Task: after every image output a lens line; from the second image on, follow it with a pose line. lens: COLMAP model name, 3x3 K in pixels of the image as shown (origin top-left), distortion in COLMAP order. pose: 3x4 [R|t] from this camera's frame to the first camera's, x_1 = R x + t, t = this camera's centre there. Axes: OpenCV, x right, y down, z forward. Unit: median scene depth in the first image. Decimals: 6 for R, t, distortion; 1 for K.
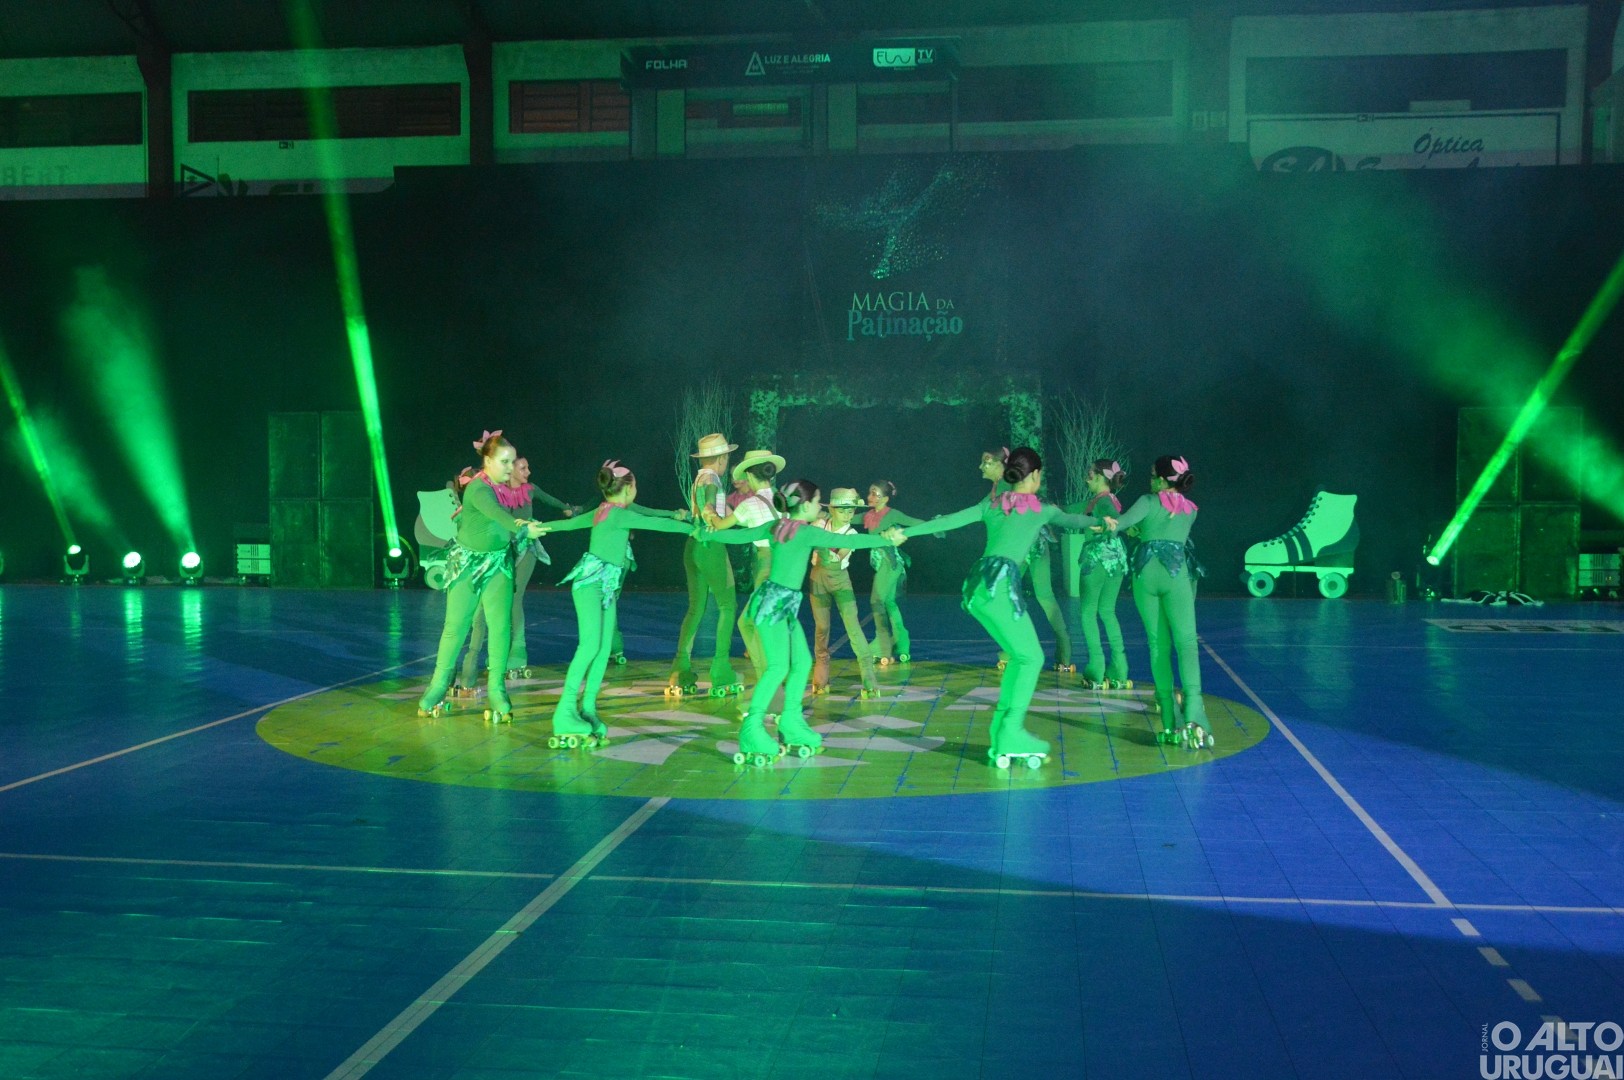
lens RADIAL K [[1807.1, 0, 772.4], [0, 1807.1, 570.9], [0, 0, 1]] dist [-0.011799, 0.020566]
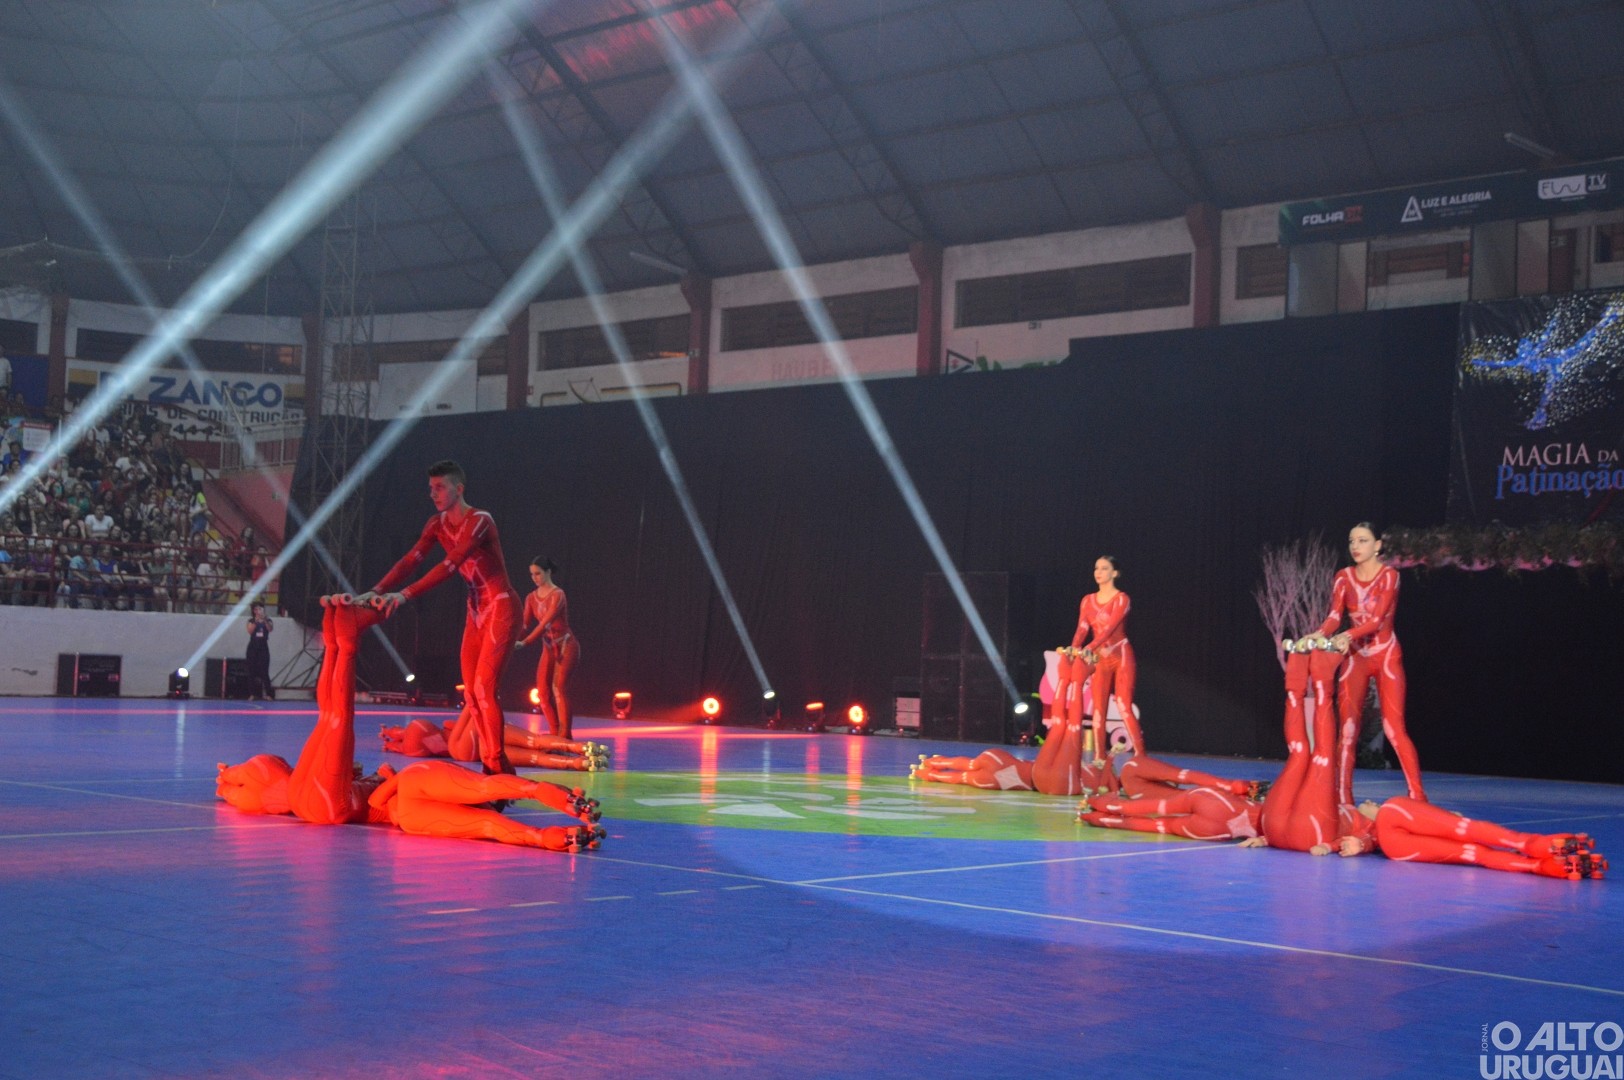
lens RADIAL K [[2034.6, 0, 785.3], [0, 2034.6, 563.5], [0, 0, 1]] dist [0.013292, 0.094863]
pose [[0.839340, 0.005035, -0.543584, 0.295388], [-0.071441, 0.992306, -0.101118, 0.032588], [0.538893, 0.123706, 0.833242, -0.036245]]
